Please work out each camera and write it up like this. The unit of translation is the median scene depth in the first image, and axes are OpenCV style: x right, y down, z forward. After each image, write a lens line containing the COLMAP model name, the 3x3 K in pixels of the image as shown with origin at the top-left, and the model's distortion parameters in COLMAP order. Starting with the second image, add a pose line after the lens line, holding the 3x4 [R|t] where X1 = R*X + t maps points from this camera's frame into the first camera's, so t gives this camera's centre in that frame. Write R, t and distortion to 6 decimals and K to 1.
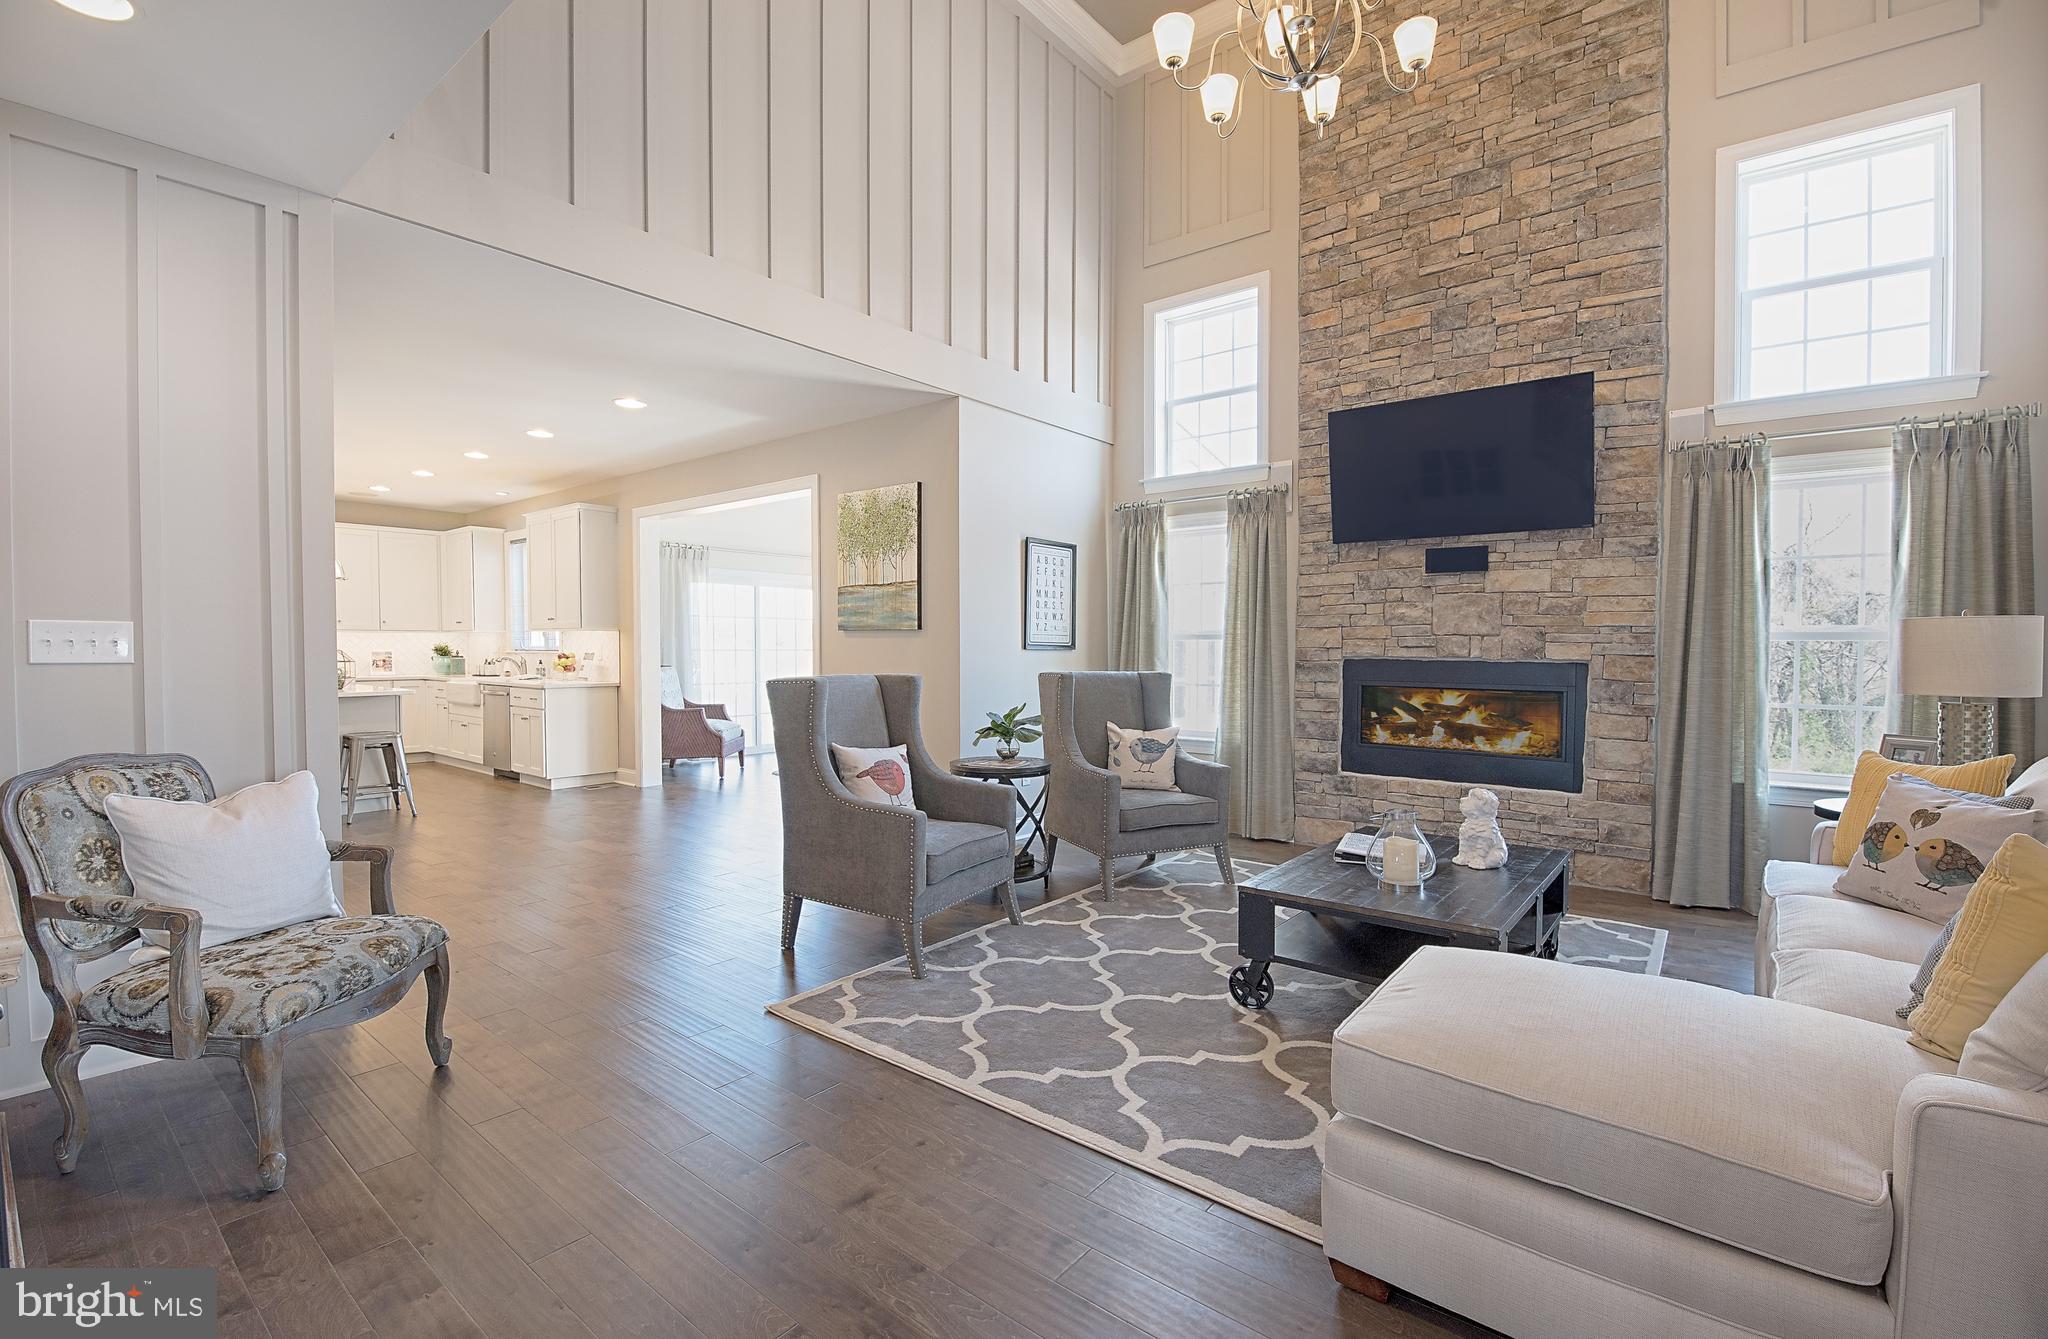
lens RADIAL K [[884.3, 0, 1025.9], [0, 884.3, 656.8], [0, 0, 1]] dist [-0.017726, -0.001486]
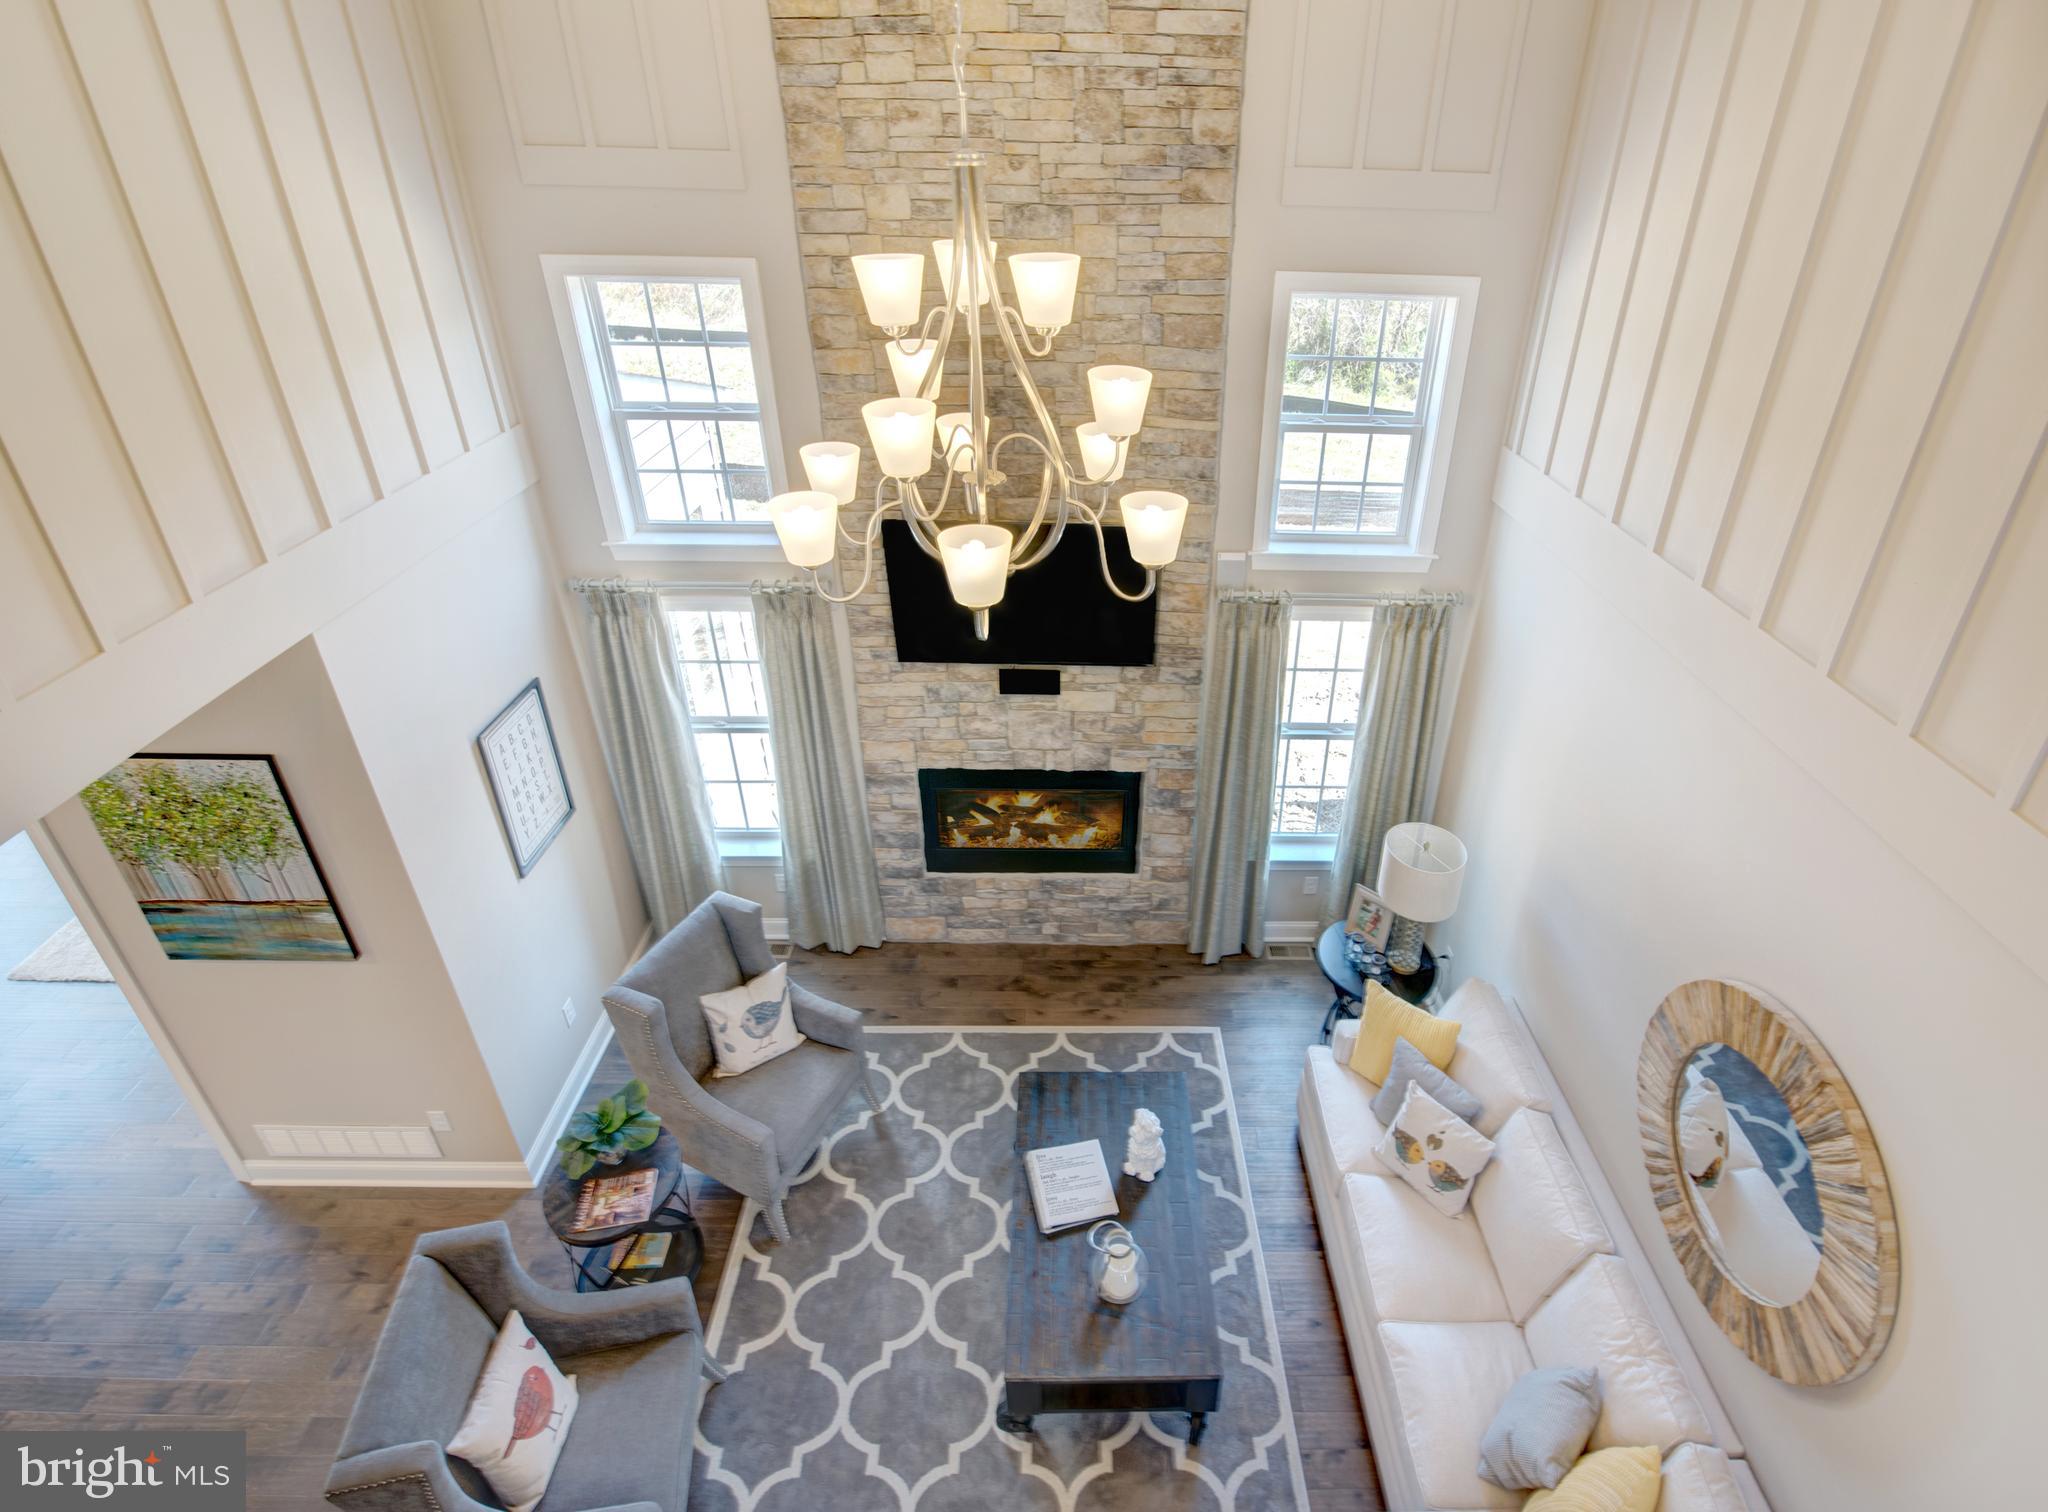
lens RADIAL K [[937.9, 0, 1132.0], [0, 937.9, 801.0], [0, 0, 1]] dist [-0.000156, -0.001908]
pose [[0.765873, -0.288837, 0.574466, -0.046975], [-0.003084, 0.891767, 0.452485, -0.461744], [-0.642984, -0.348318, 0.682089, 0.193656]]
